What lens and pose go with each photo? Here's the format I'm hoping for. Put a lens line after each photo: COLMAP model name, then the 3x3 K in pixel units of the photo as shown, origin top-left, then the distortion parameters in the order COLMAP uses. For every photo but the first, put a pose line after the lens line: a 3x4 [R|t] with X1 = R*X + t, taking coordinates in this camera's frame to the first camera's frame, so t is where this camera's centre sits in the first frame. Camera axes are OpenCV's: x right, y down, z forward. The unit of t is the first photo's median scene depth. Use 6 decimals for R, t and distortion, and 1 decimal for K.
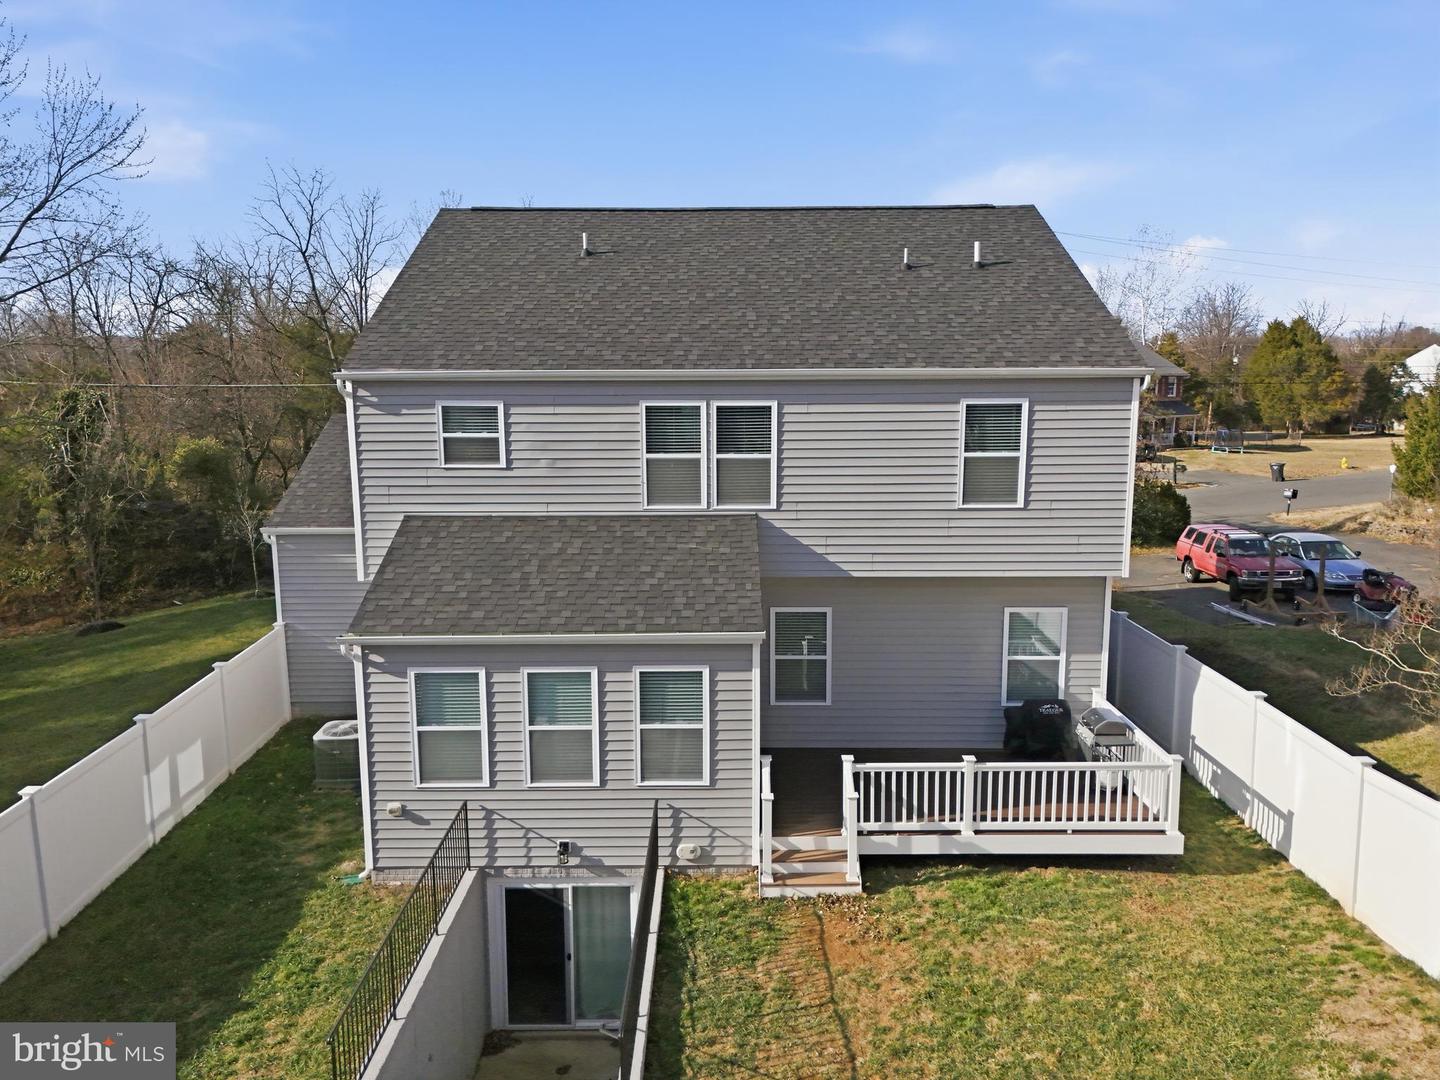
lens RADIAL K [[1057.0, 0, 720.0], [0, 1057.0, 540.0], [0, 0, 1]] dist [0.067086, -0.059789]
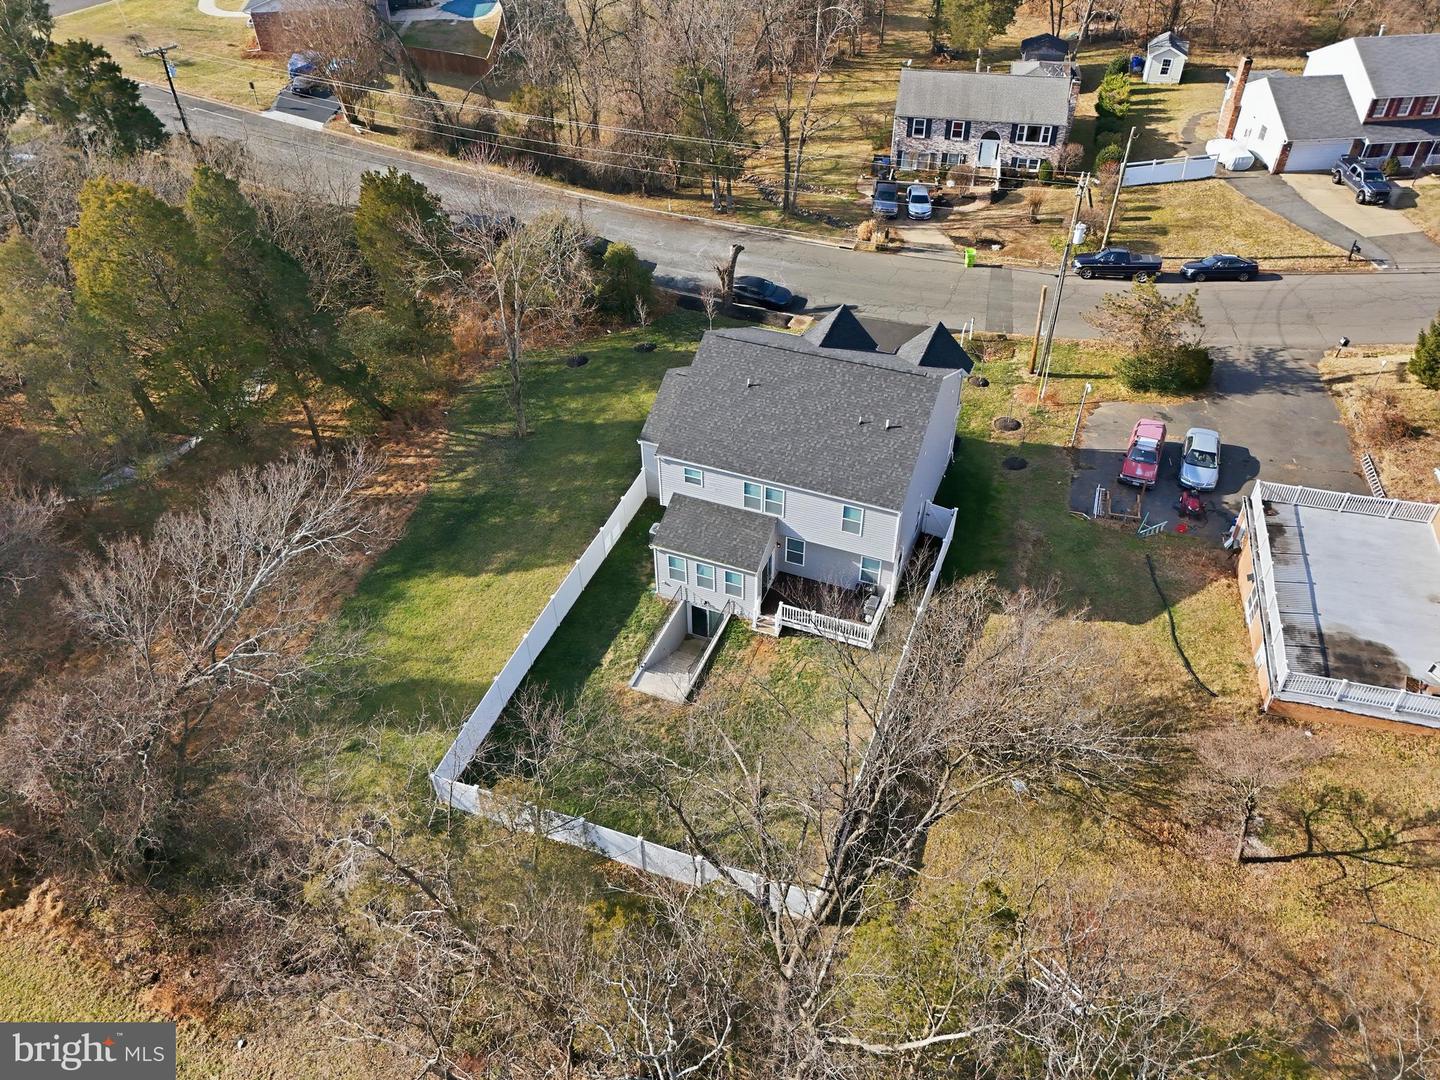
lens RADIAL K [[1053.2, 0, 720.0], [0, 1053.2, 540.0], [0, 0, 1]] dist [0.079641, -0.077046]
pose [[0.926881, 0.240585, -0.288117, 0.866393], [-0.051545, 0.841891, 0.537181, -1.786087], [0.371800, -0.483051, 0.792733, -1.694823]]
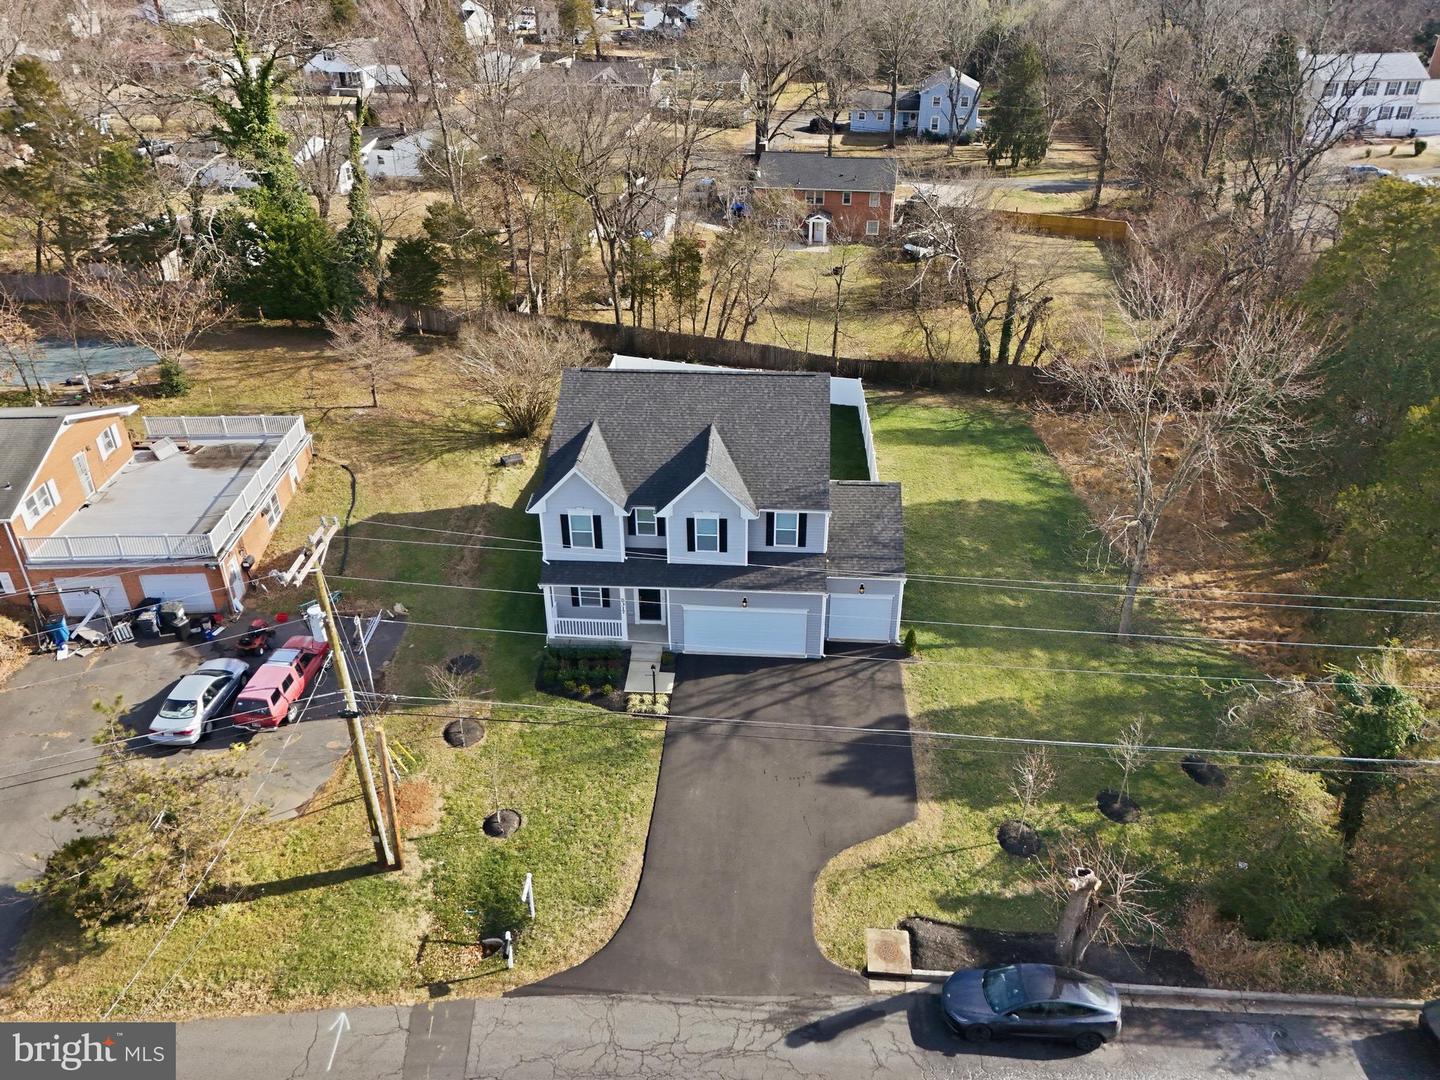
lens RADIAL K [[1051.9, 0, 720.0], [0, 1051.9, 540.0], [0, 0, 1]] dist [0.068888, -0.051745]
pose [[-0.997177, -0.027765, 0.069767, -0.281280], [0.022919, 0.772247, 0.634909, -2.089151], [-0.071505, 0.634715, -0.769431, 4.271577]]
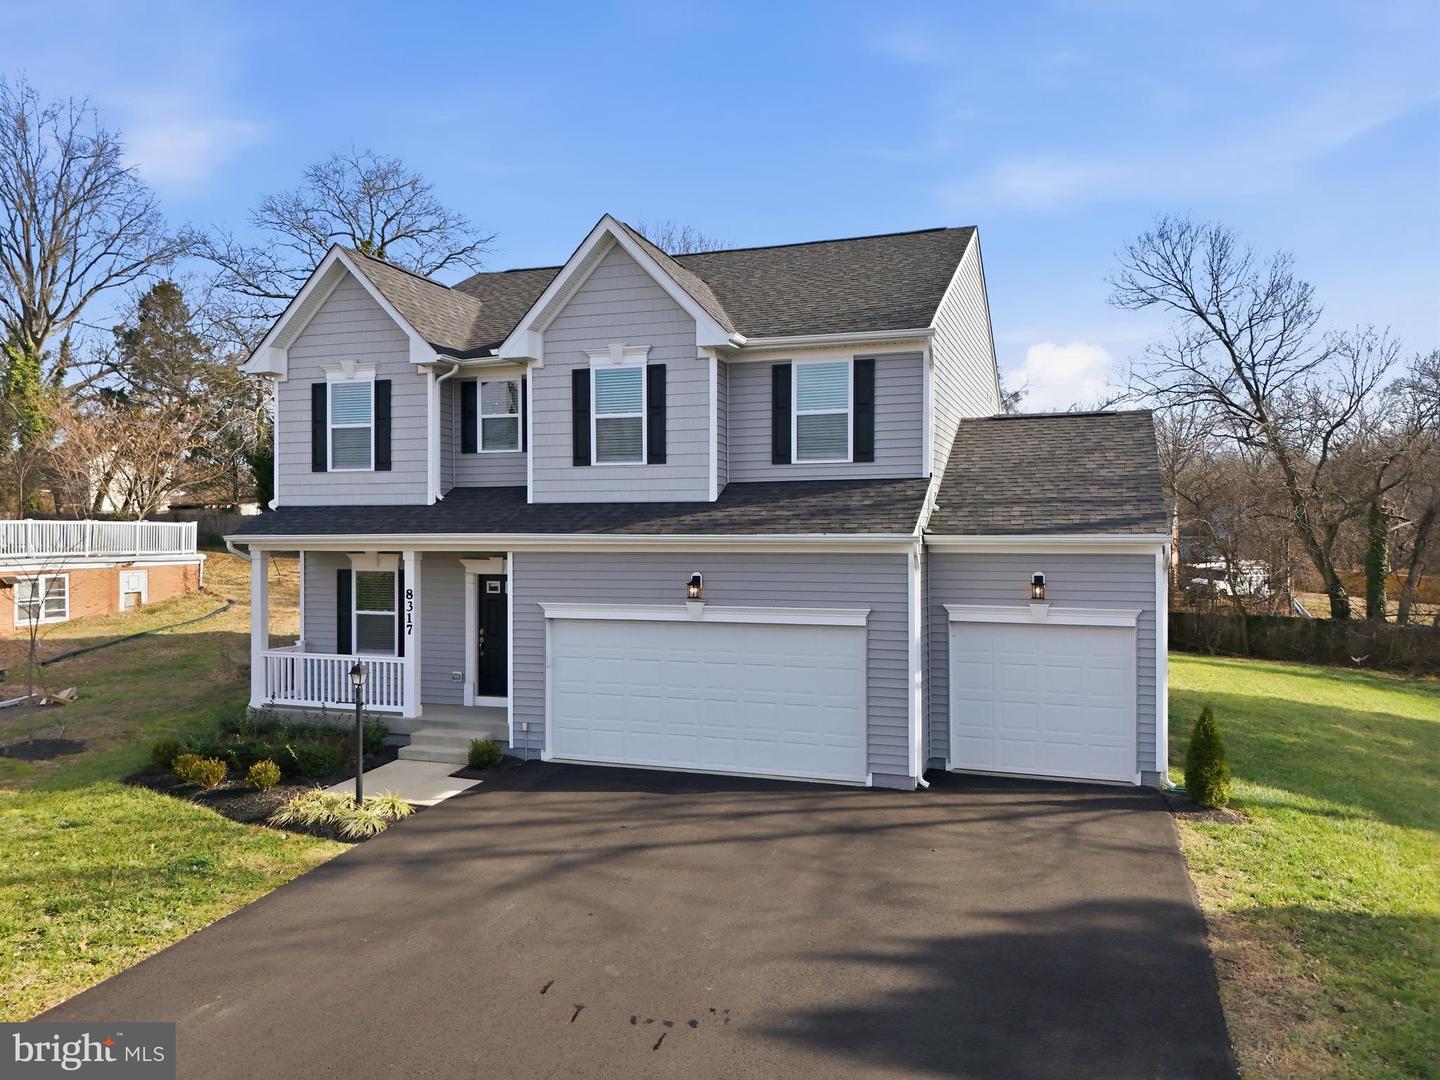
lens RADIAL K [[1057.0, 0, 720.0], [0, 1057.0, 540.0], [0, 0, 1]] dist [0.067086, -0.059789]
pose [[-0.941857, 0.004060, 0.335990, -0.541407], [0.061176, 0.985287, 0.159585, -0.266925], [-0.330399, 0.170861, -0.928247, 3.072669]]
